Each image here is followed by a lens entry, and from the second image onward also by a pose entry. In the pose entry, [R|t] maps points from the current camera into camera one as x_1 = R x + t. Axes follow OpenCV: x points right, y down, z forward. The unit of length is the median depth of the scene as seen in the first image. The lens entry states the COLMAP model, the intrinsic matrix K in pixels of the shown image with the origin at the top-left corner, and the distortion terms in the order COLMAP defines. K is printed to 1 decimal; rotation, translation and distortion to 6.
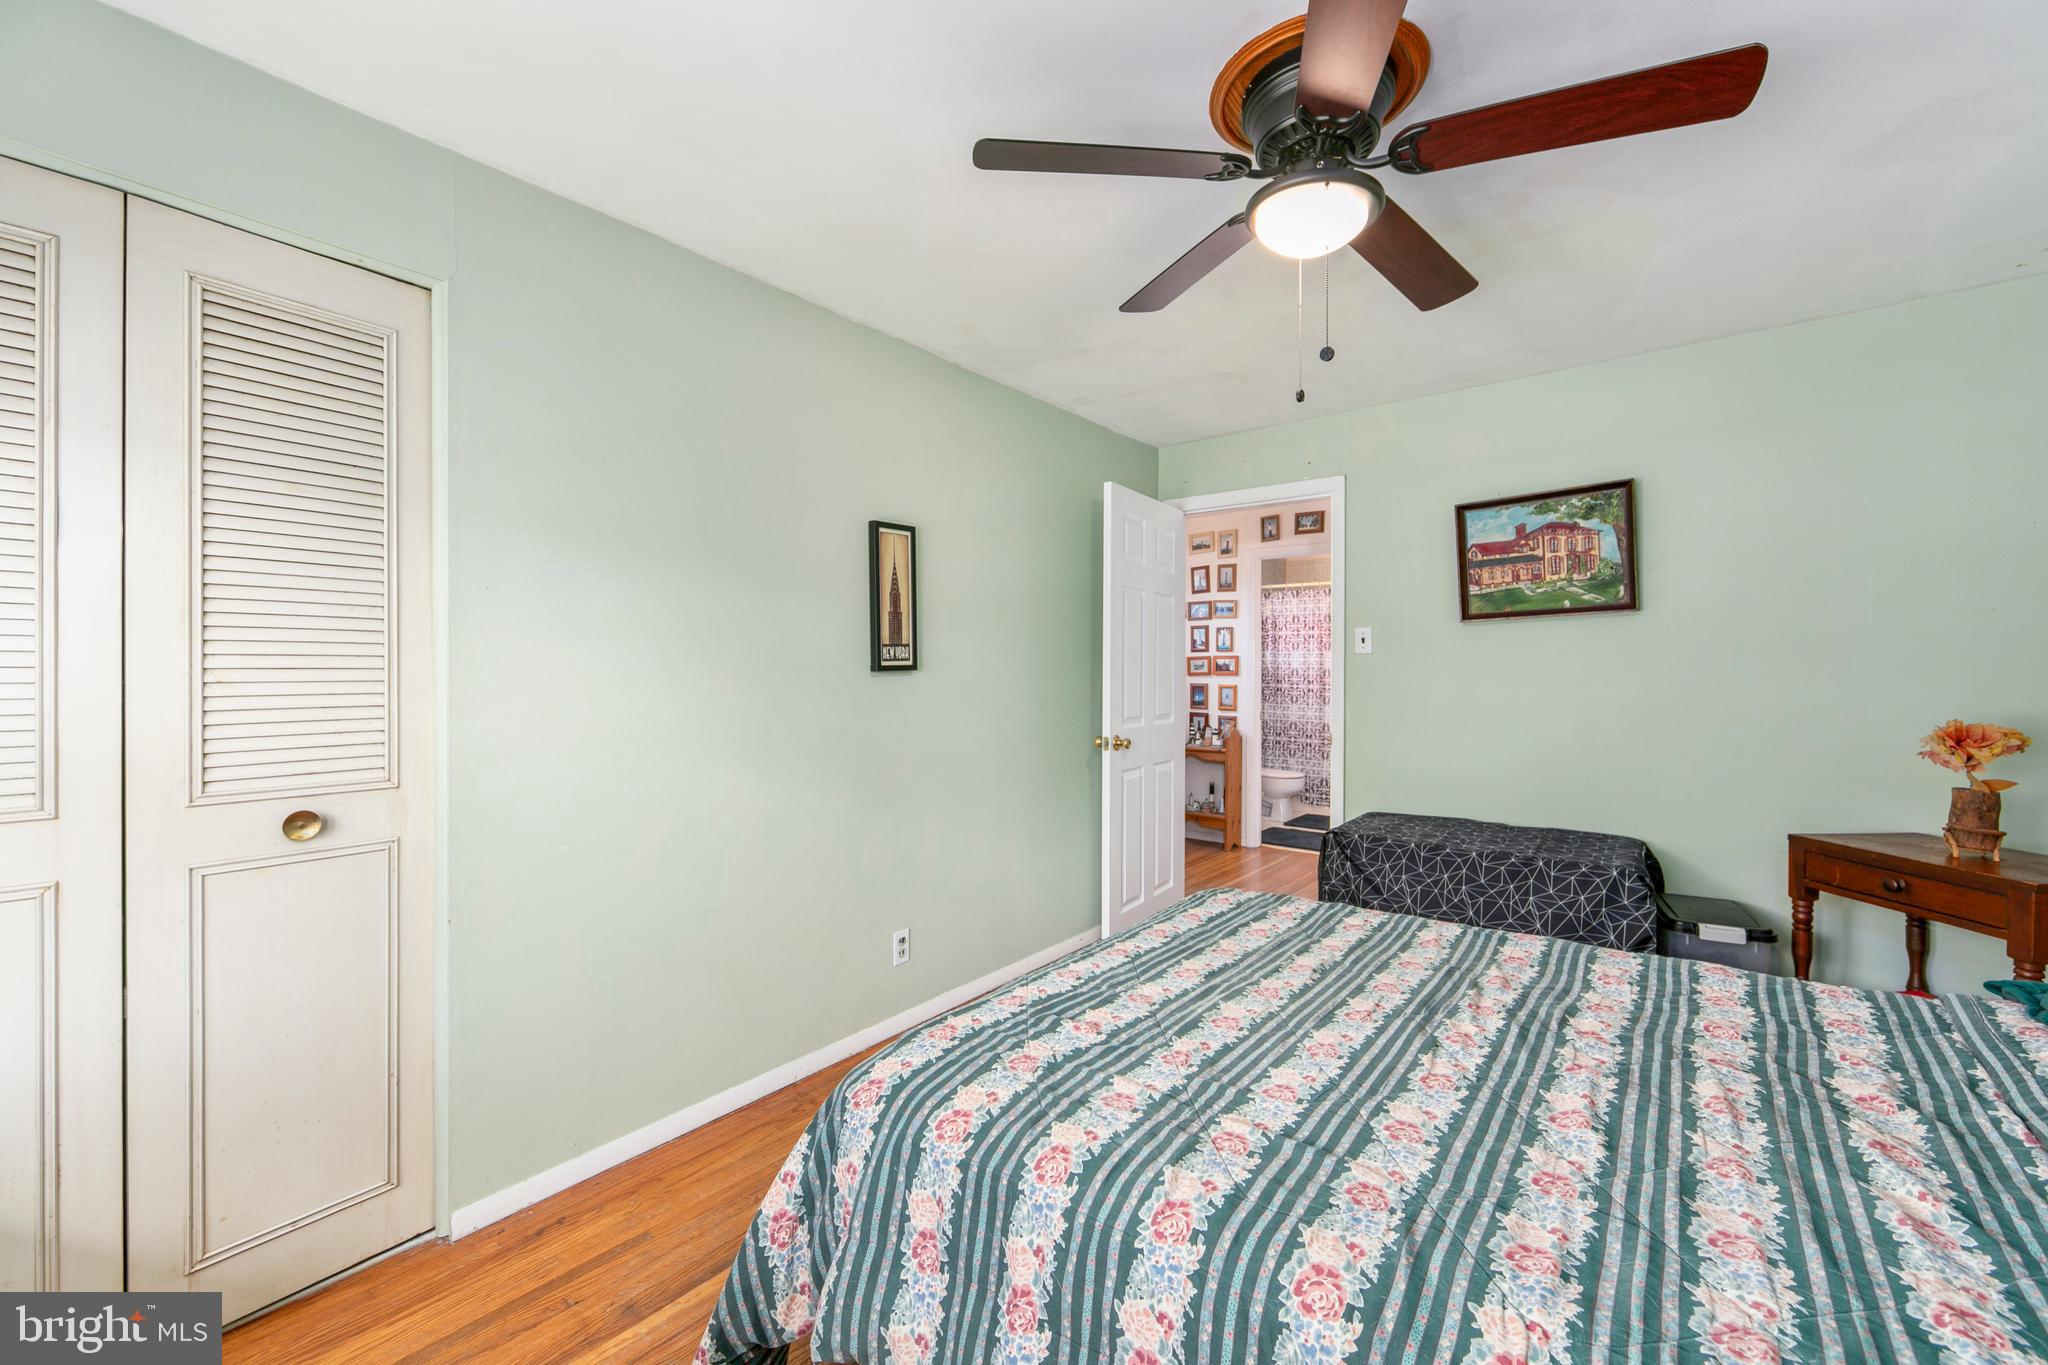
lens RADIAL K [[818.9, 0, 1028.6], [0, 818.9, 678.5], [0, 0, 1]] dist [-0.000189, -0.000101]
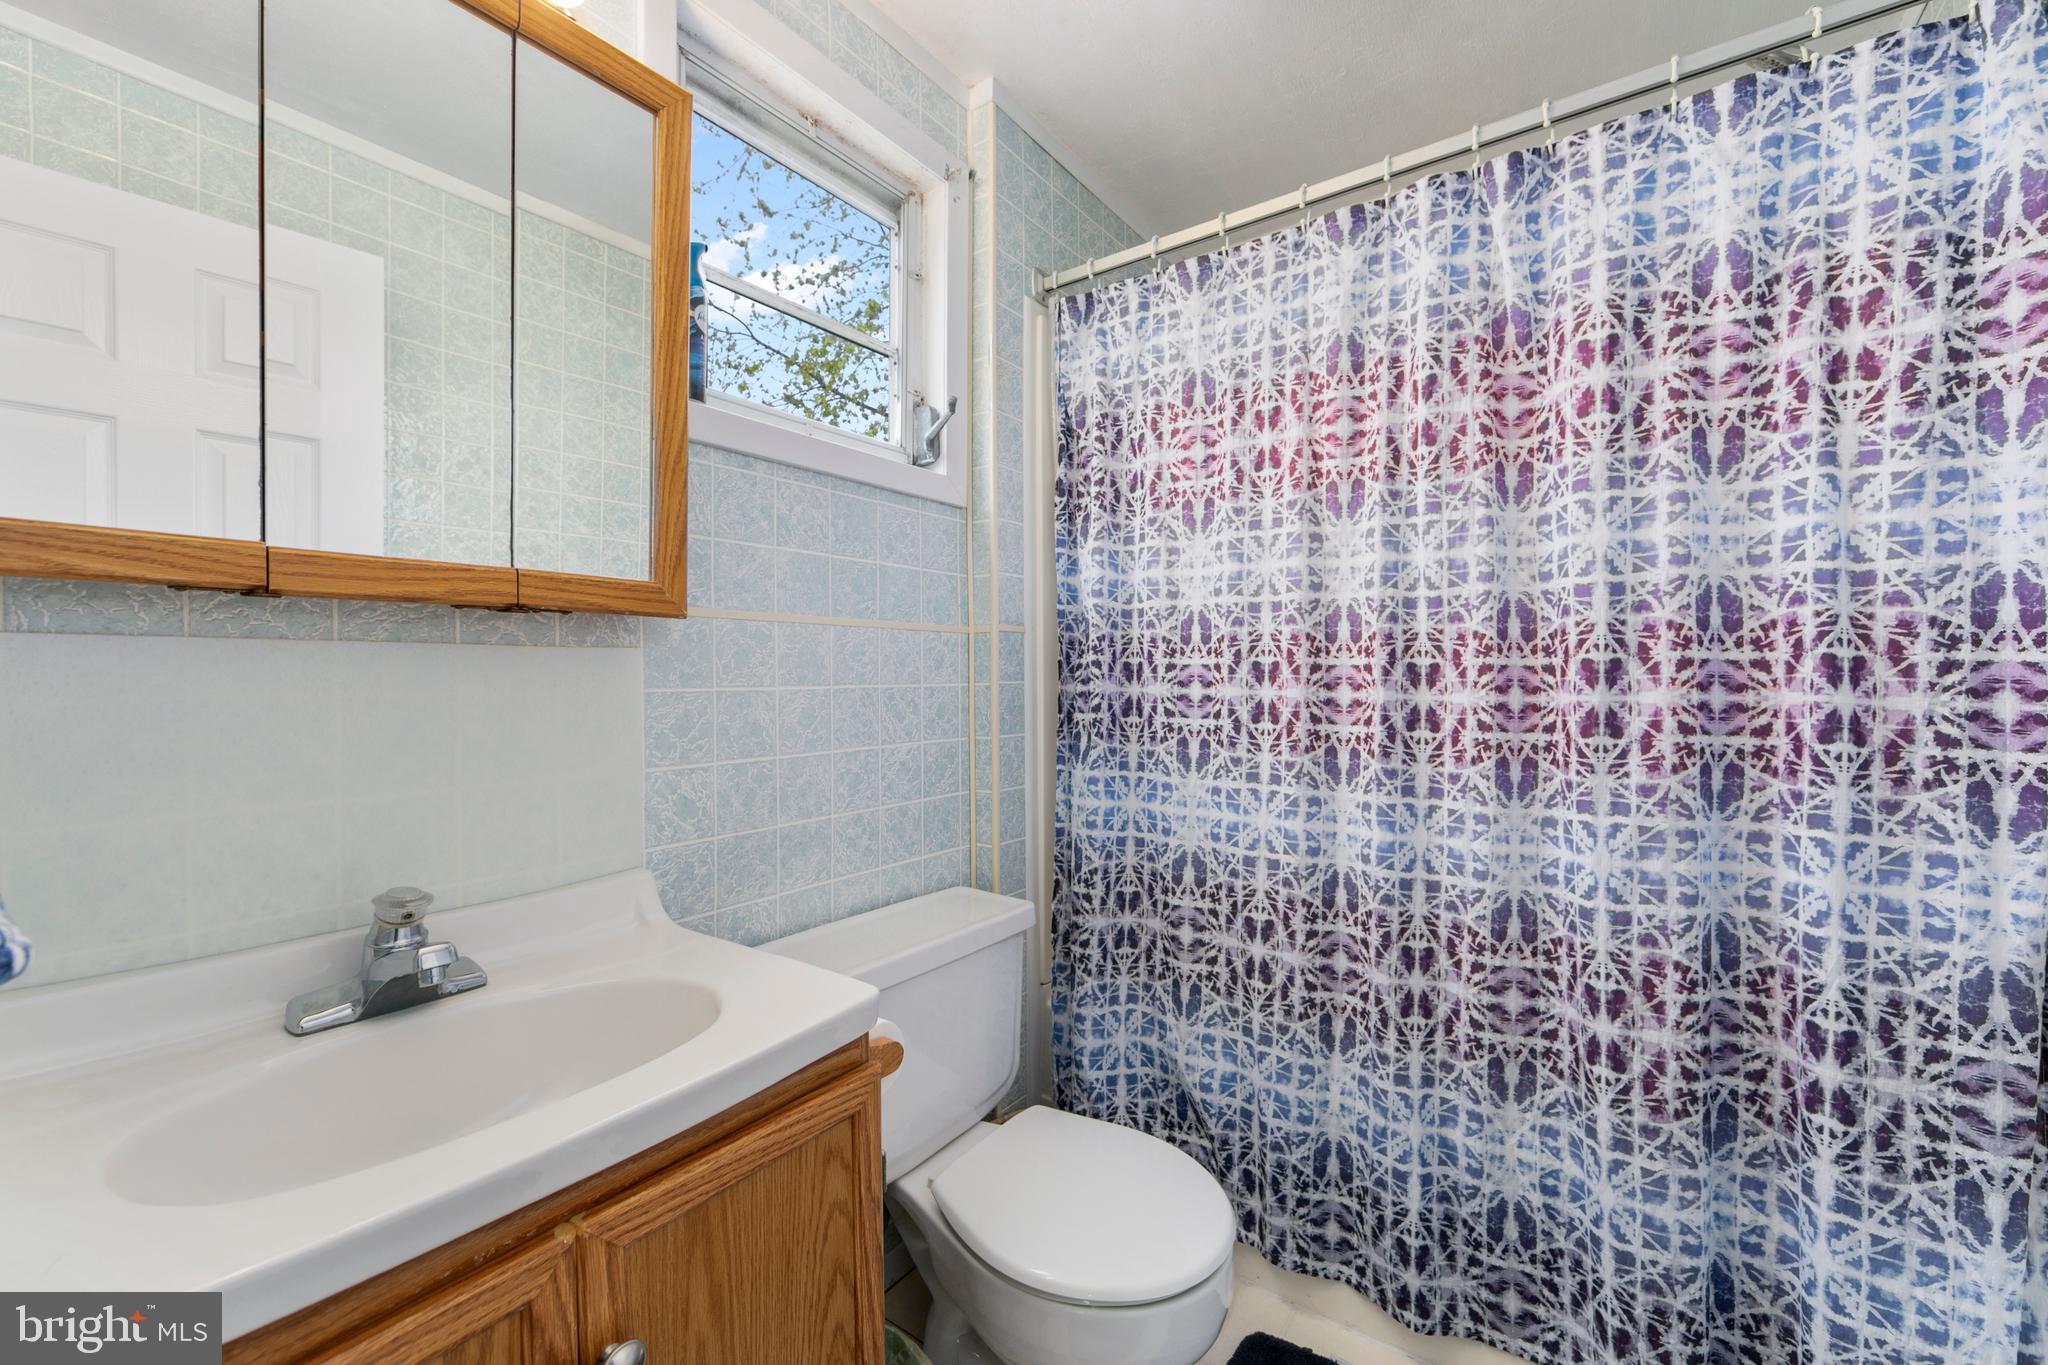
lens RADIAL K [[818.9, 0, 1019.6], [0, 818.9, 682.3], [0, 0, 1]] dist [-0.000189, -0.000101]
pose [[0.999825, -0.006026, 0.017716, 0.273522], [0.006113, 0.999970, -0.004840, 0.007513], [-0.017687, 0.004947, 0.999831, 0.778692]]
